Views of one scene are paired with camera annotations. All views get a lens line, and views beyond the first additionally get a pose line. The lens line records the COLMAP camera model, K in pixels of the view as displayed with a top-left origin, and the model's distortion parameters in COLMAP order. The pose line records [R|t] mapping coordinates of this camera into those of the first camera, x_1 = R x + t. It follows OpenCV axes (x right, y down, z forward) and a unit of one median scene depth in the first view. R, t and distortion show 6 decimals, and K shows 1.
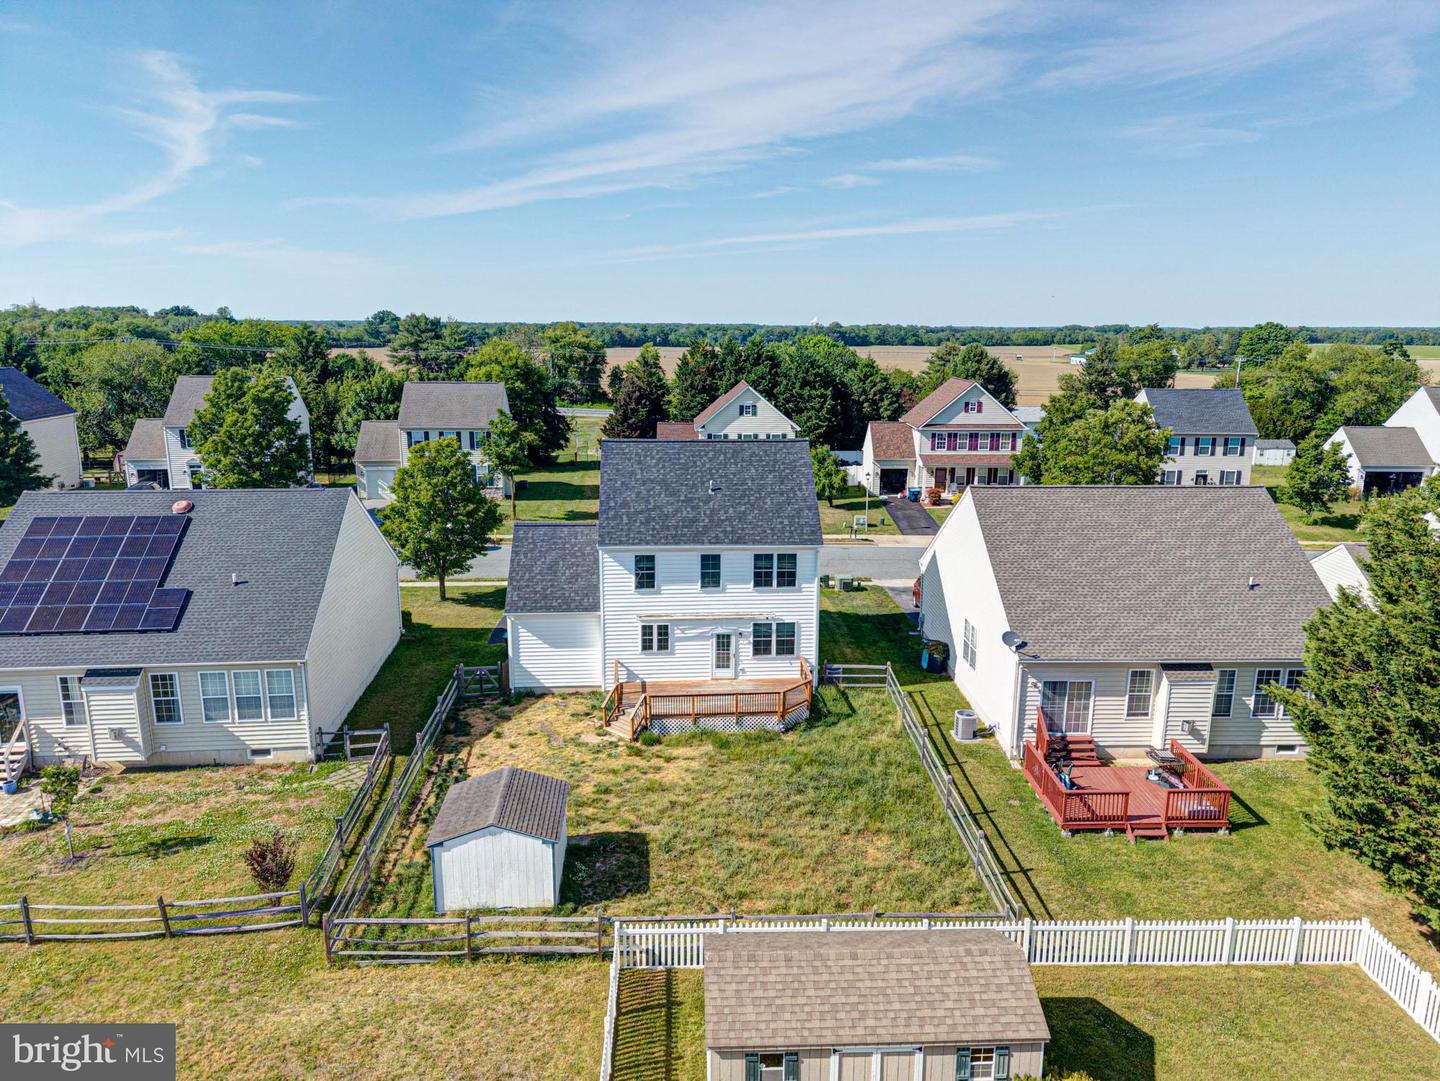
lens RADIAL K [[965.5, 0, 726.9], [0, 965.5, 520.5], [0, 0, 1]] dist [0.107090, -0.164230]
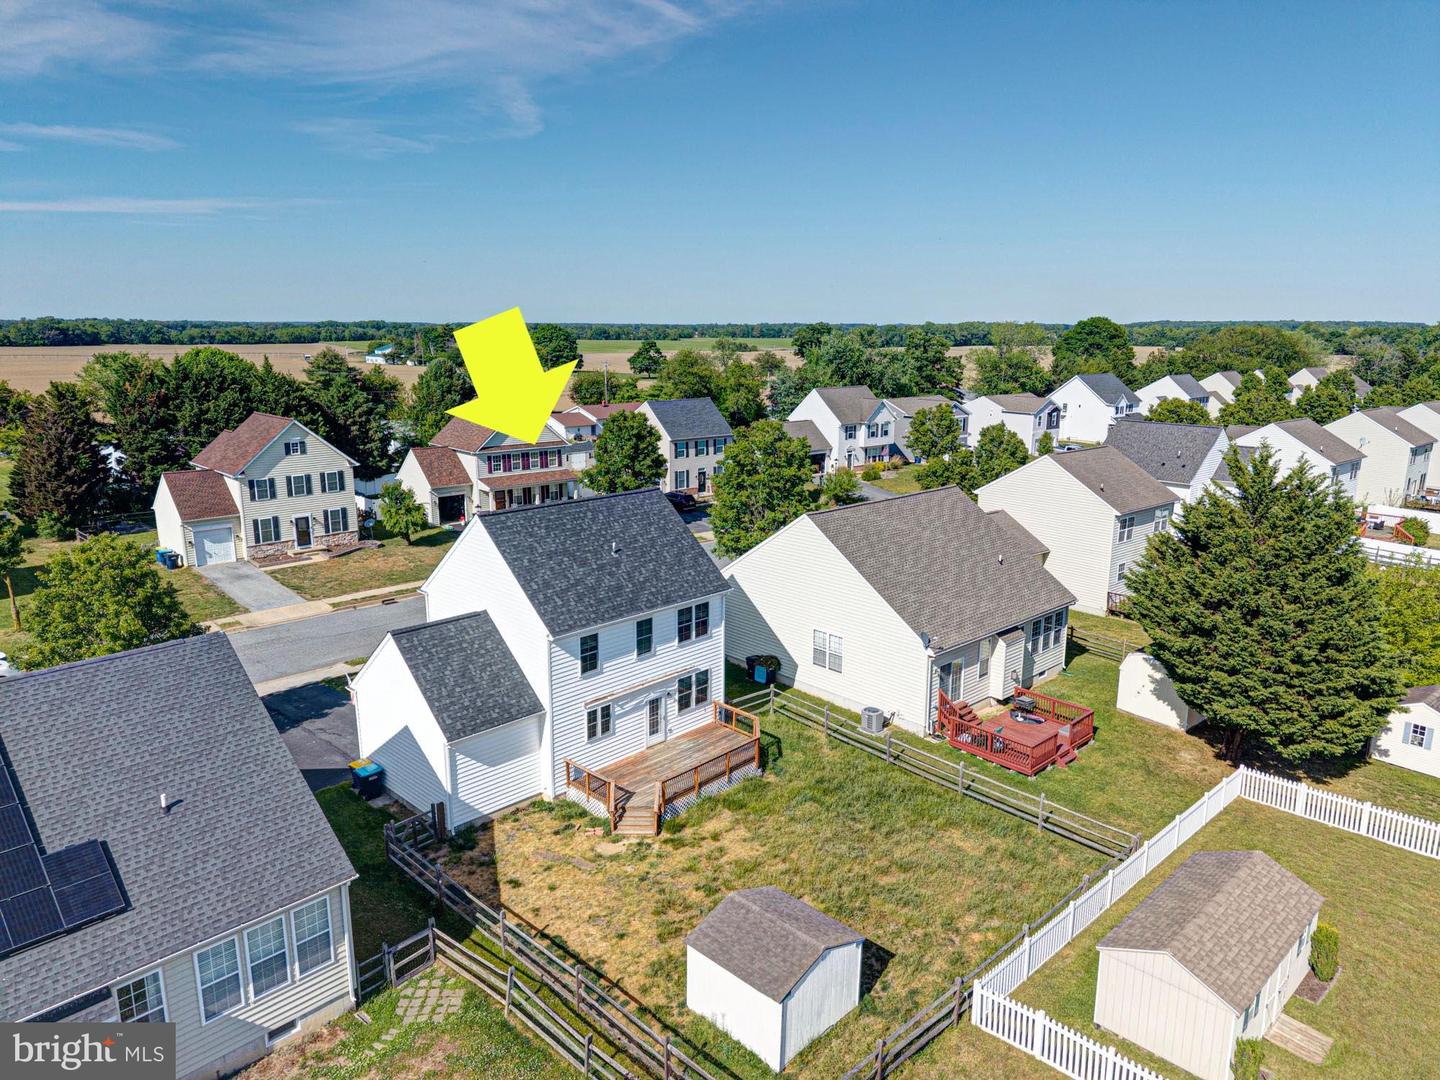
lens RADIAL K [[963.4, 0, 720.0], [0, 963.4, 540.0], [0, 0, 1]] dist [0.066713, -0.077609]
pose [[0.744462, -0.147076, 0.651264, -0.560366], [0.130654, 0.988668, 0.073921, -0.101191], [-0.654757, 0.030059, 0.755242, 0.232385]]
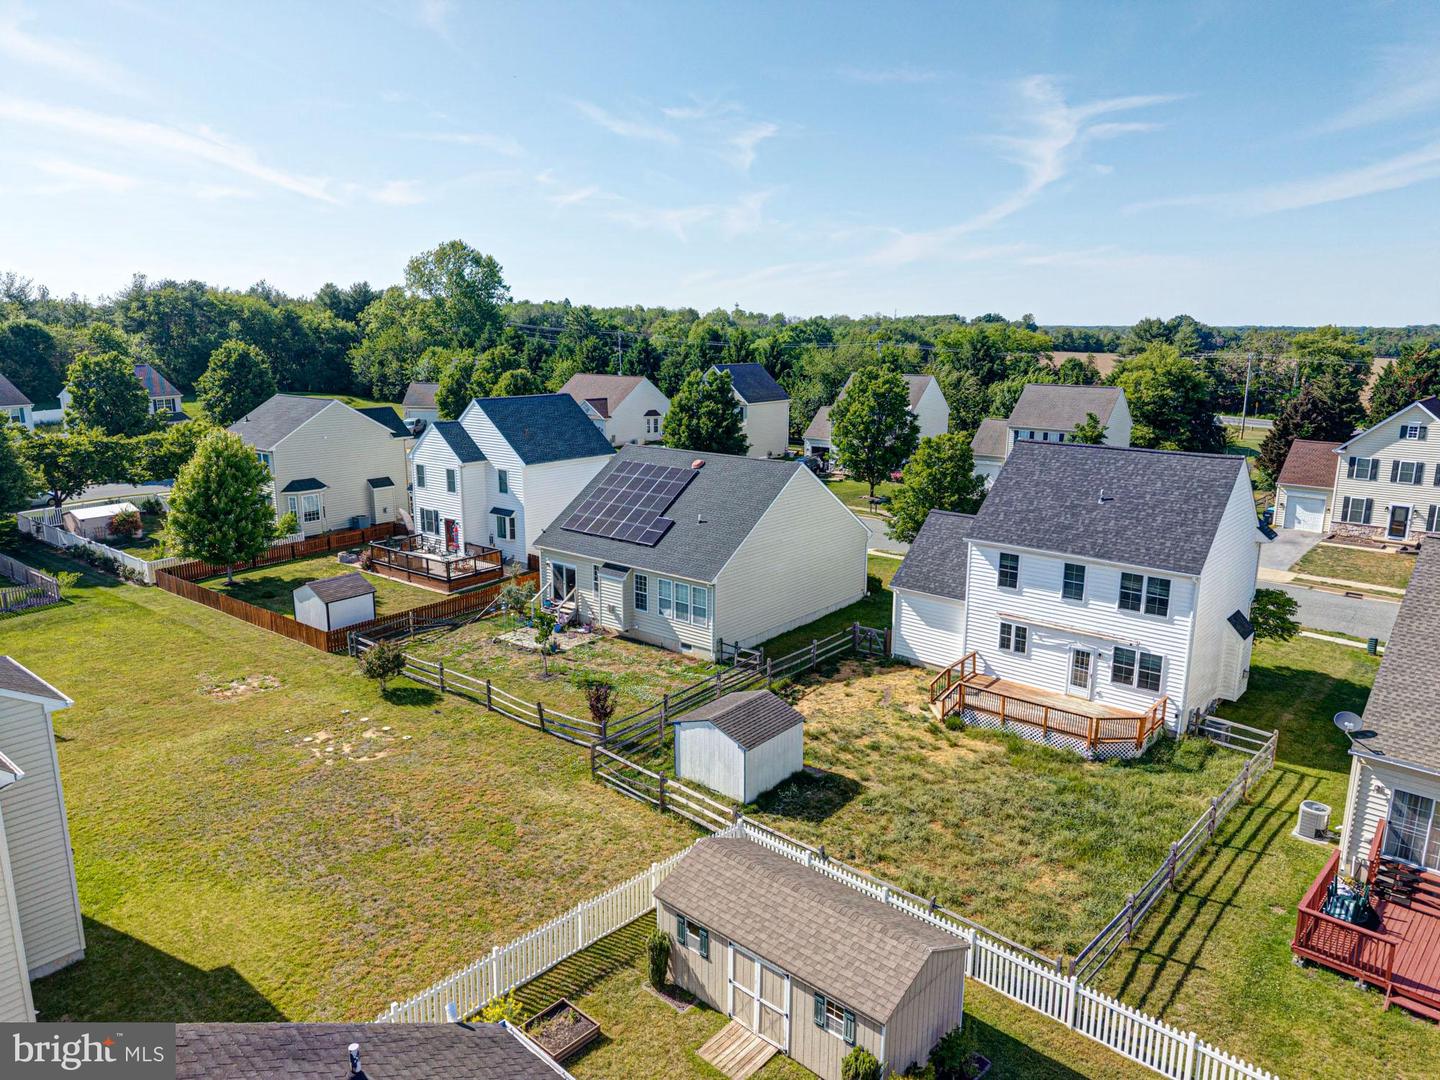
lens RADIAL K [[963.4, 0, 720.0], [0, 963.4, 540.0], [0, 0, 1]] dist [0.066713, -0.077609]
pose [[0.705205, 0.150554, -0.692834, 0.394069], [-0.140644, 0.987480, 0.071426, -0.008073], [0.694914, 0.047072, 0.717551, 0.063659]]
